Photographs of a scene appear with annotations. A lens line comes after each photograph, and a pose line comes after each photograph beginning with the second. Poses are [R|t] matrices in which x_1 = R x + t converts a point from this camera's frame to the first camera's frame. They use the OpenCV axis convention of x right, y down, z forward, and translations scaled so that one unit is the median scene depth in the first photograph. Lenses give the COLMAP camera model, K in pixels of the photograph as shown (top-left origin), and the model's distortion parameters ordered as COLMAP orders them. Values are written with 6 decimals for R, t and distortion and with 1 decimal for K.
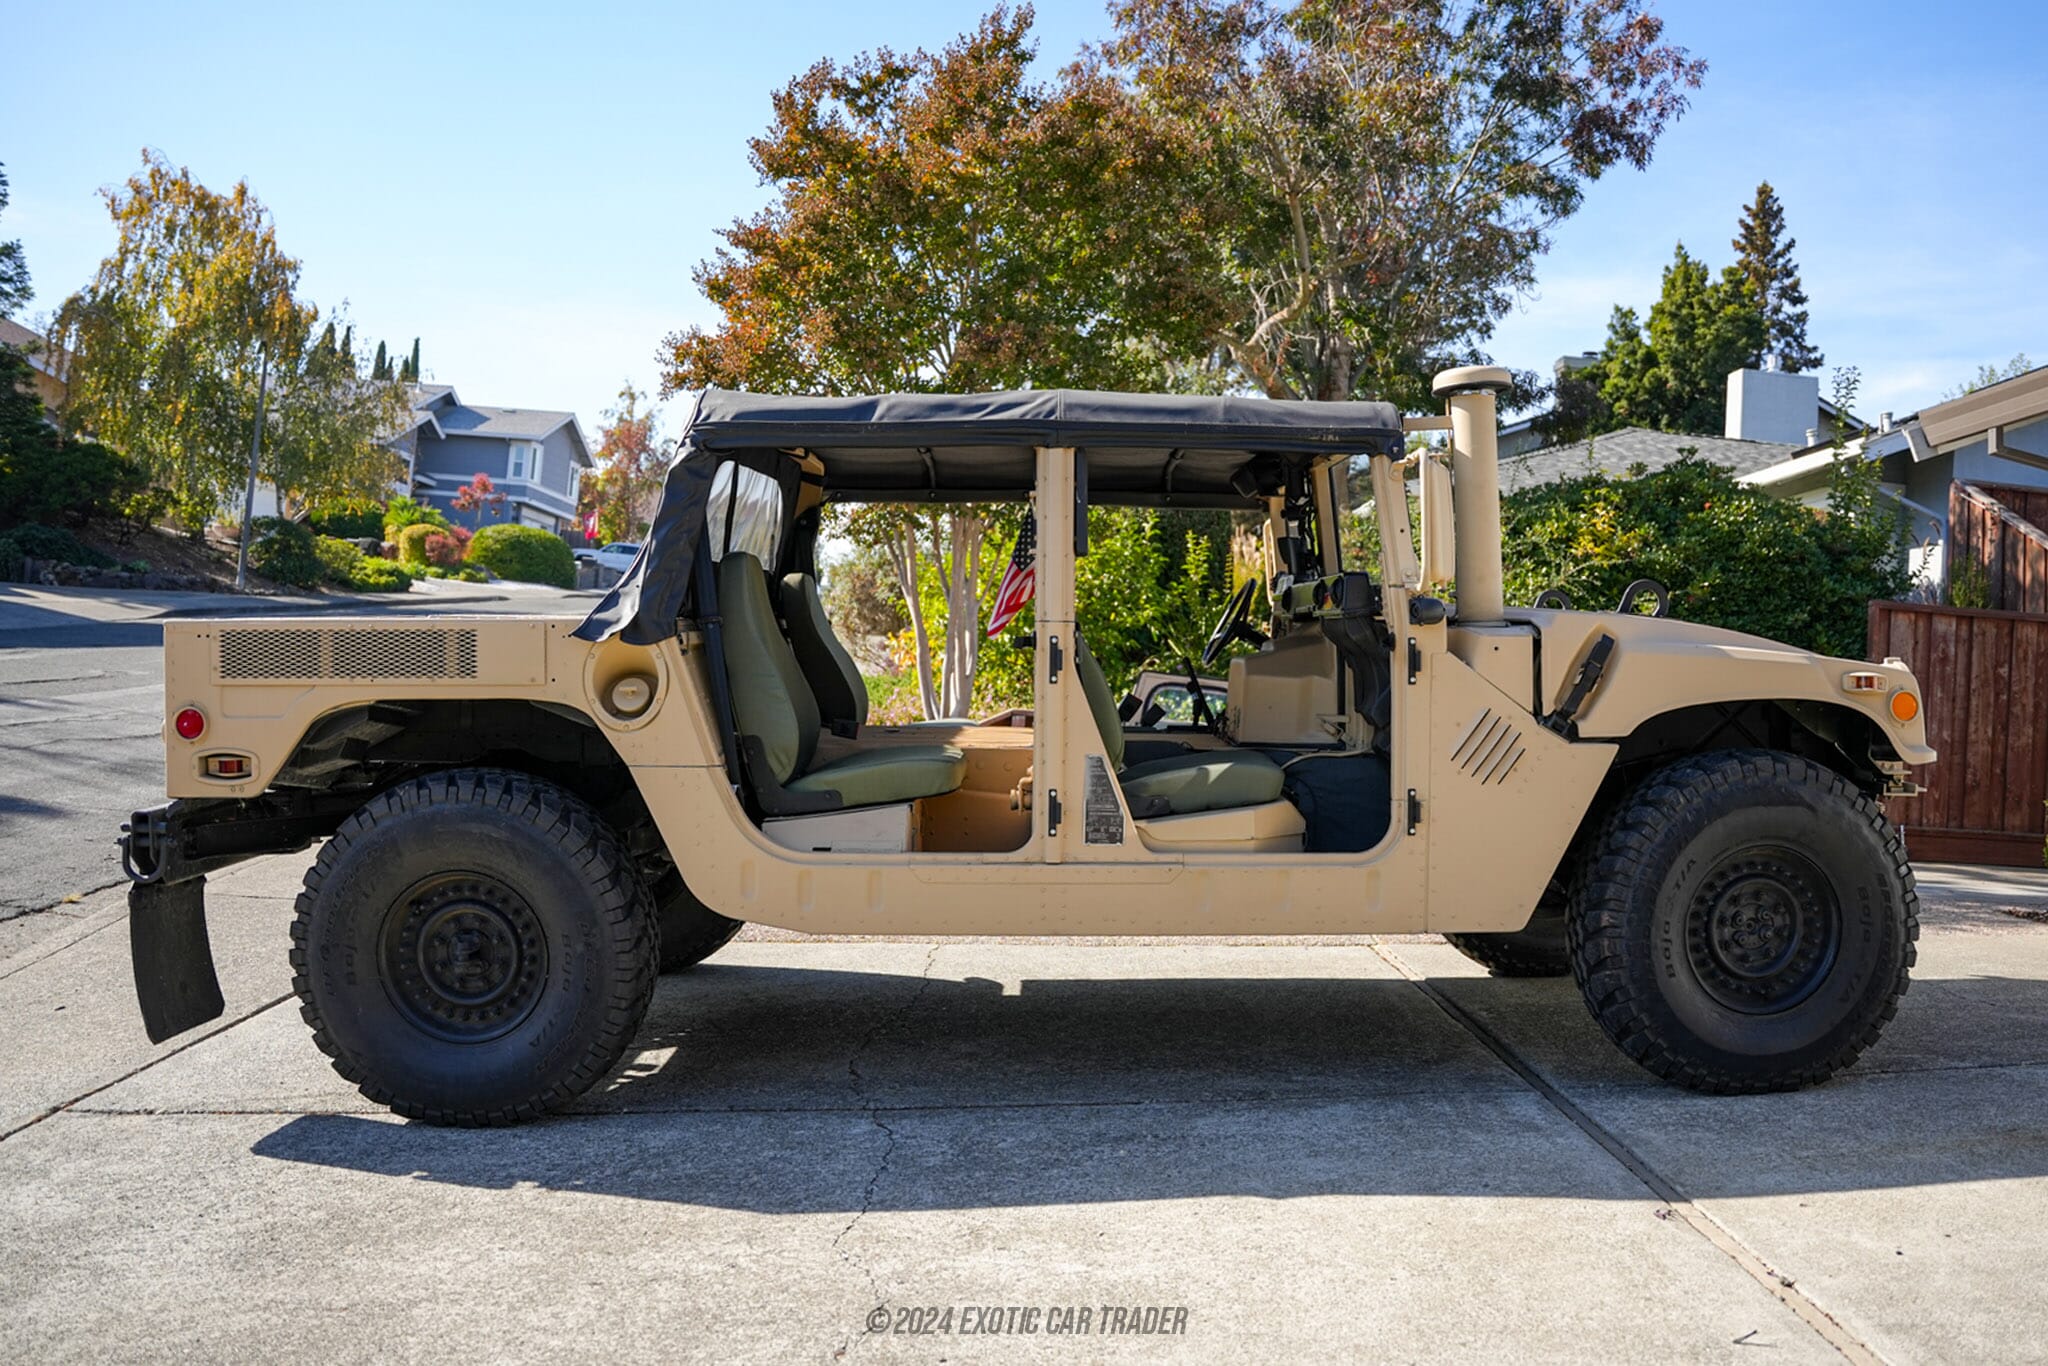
lens RADIAL K [[1541.5, 0, 1068.4], [0, 1541.5, 623.8], [0, 0, 1]] dist [-0.171065, 0.126732]
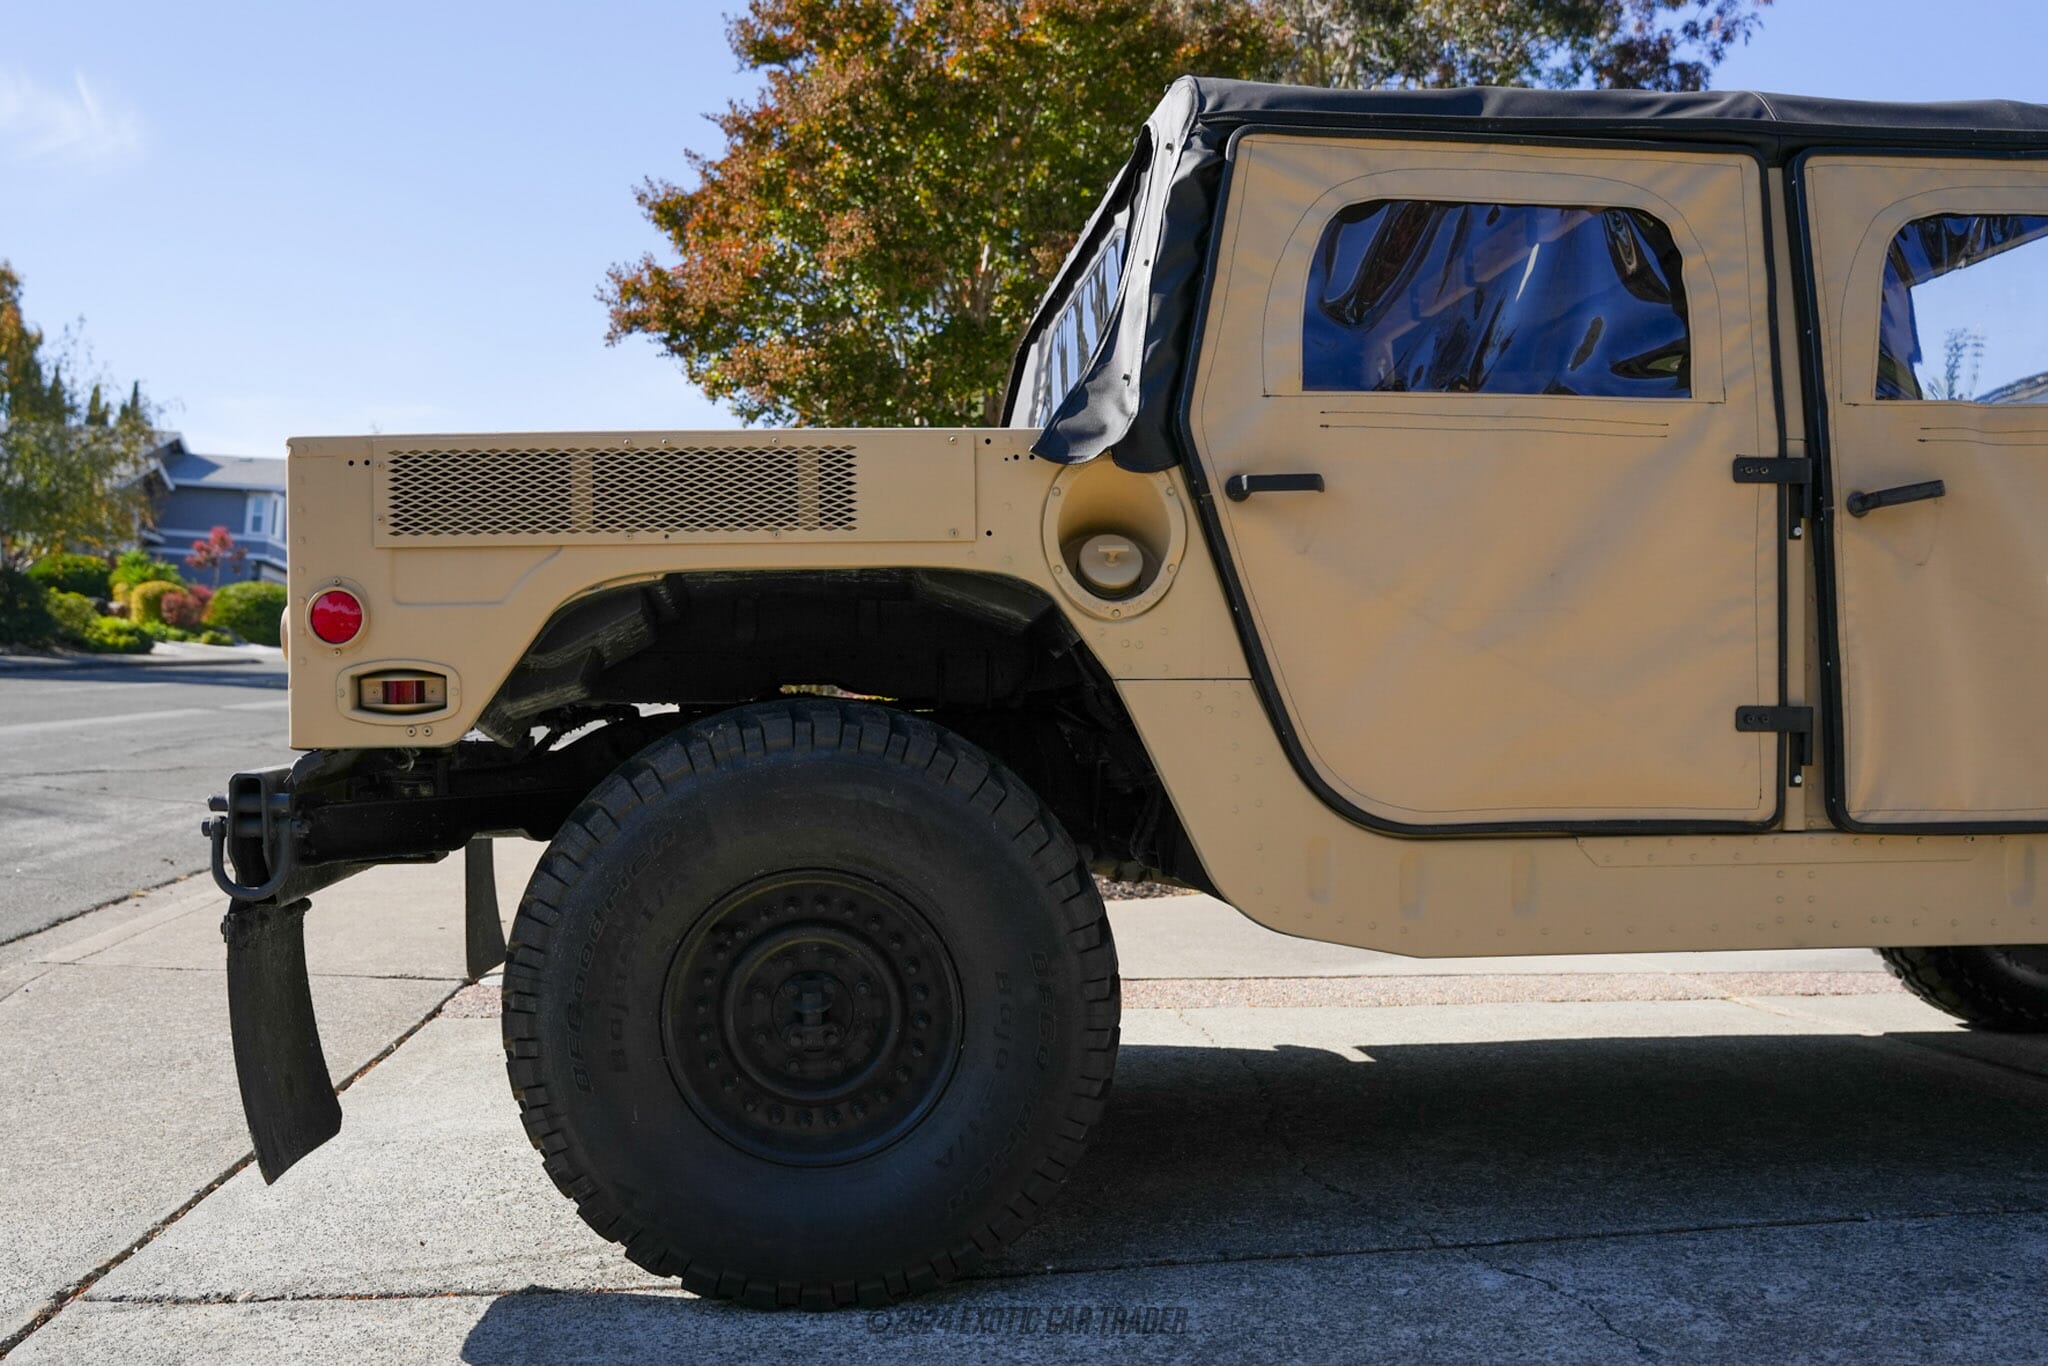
lens RADIAL K [[1780.8, 0, 1024.0], [0, 1780.8, 683.0], [0, 0, 1]] dist [-0.126884, 0.110940]
pose [[0.999513, -0.010053, 0.029554, -0.332485], [0.009730, 0.999891, 0.011061, 0.083412], [-0.029662, -0.010768, 0.999502, 0.301763]]
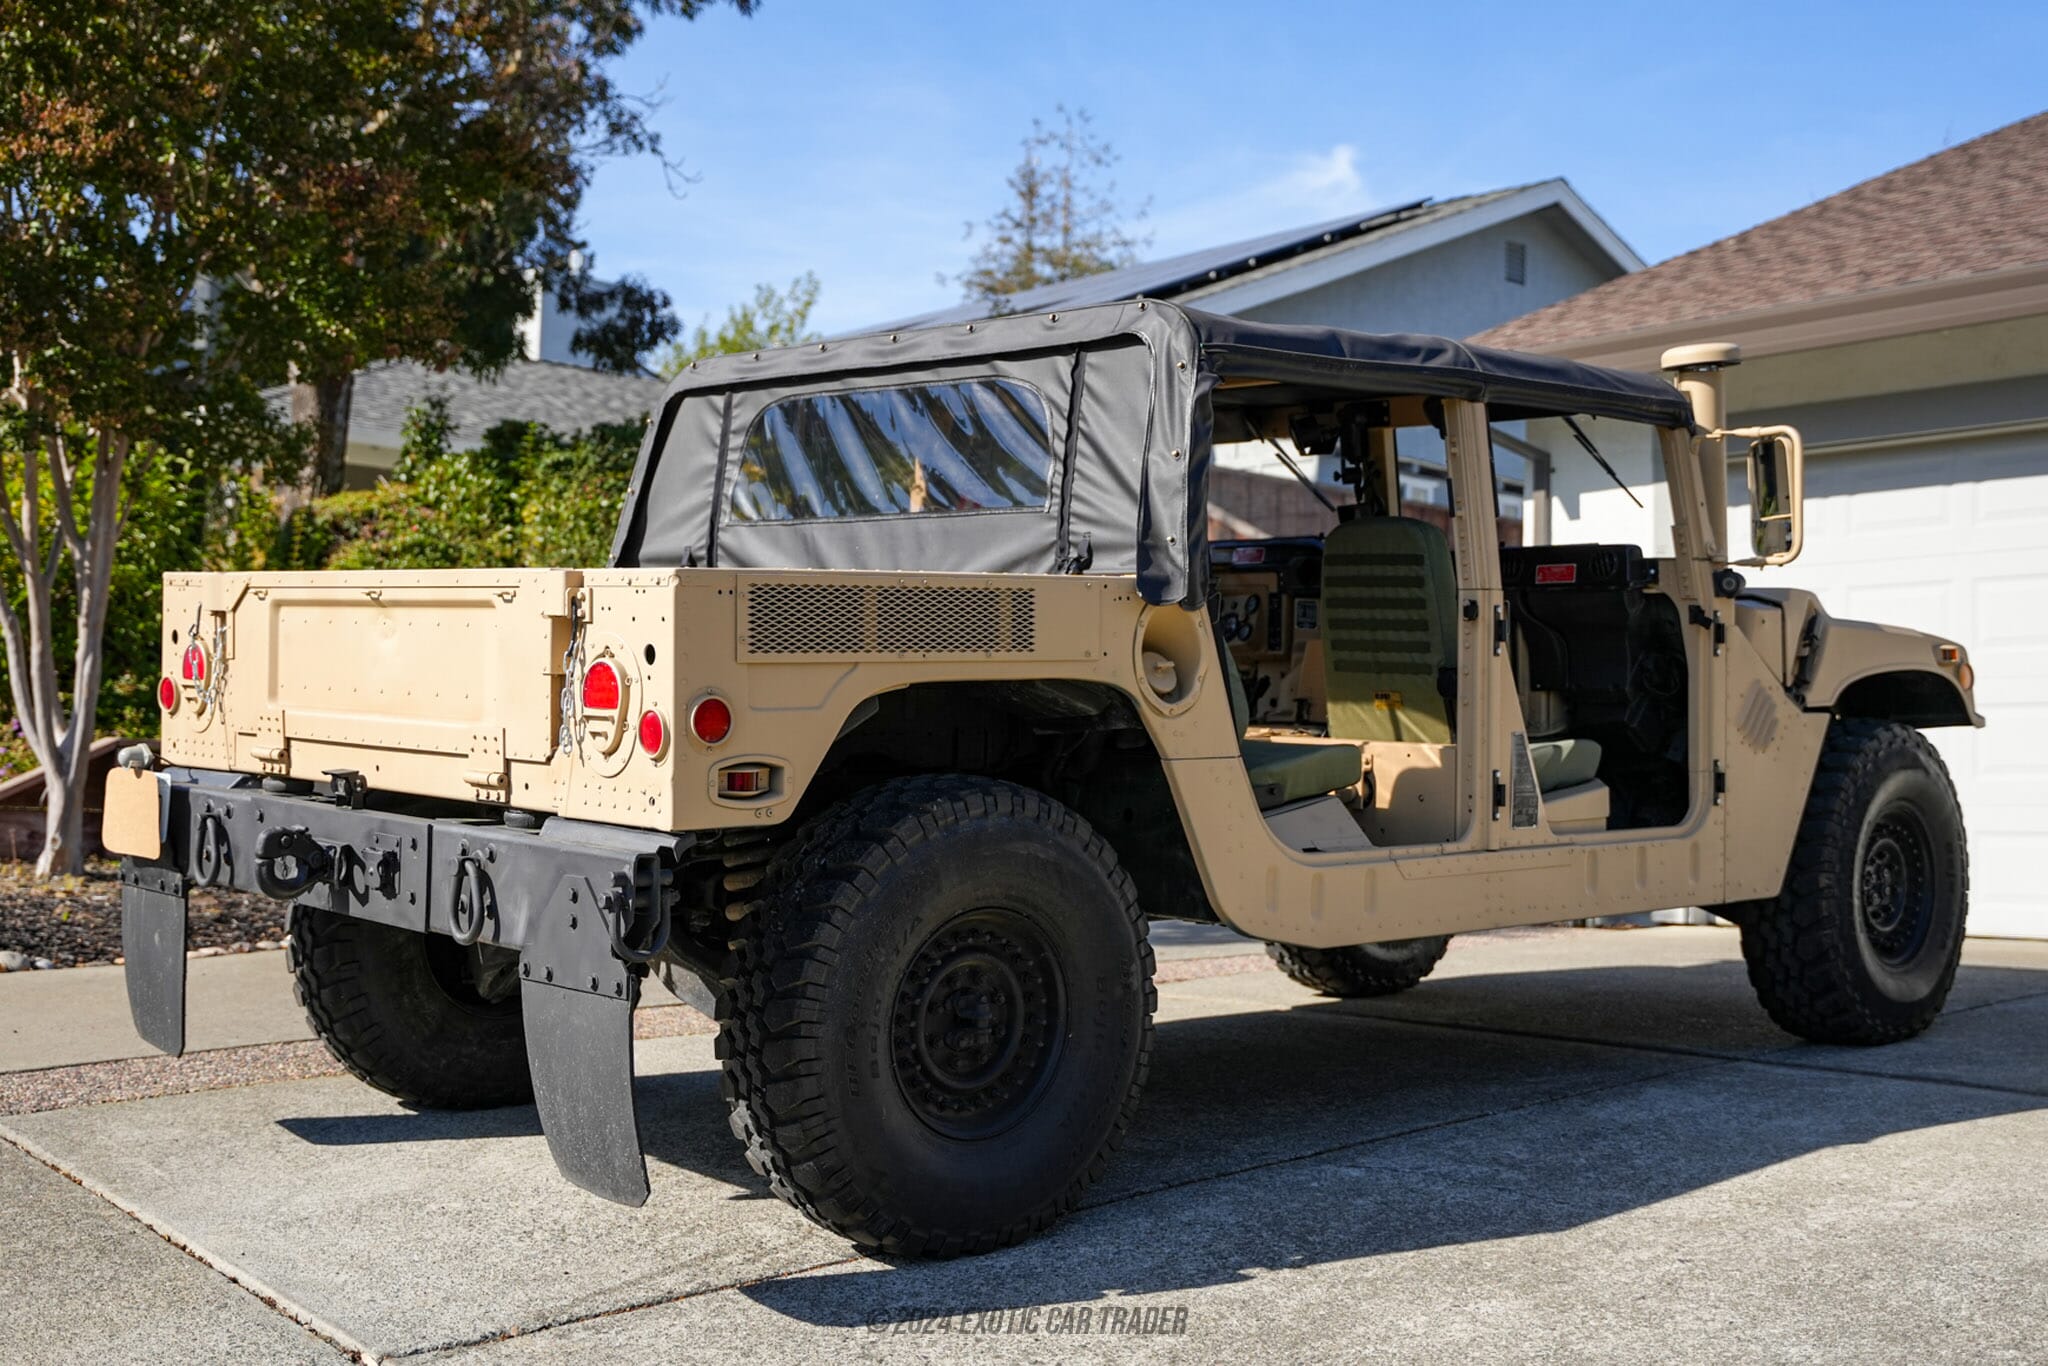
lens RADIAL K [[2395.4, 0, 1024.0], [0, 2395.4, 683.0], [0, 0, 1]] dist [-0.013155, 0.004670]
pose [[0.785613, -0.009949, 0.618638, -1.100088], [-0.004233, 0.999761, 0.021453, 0.024659], [-0.618703, -0.019472, 0.785383, 0.038941]]
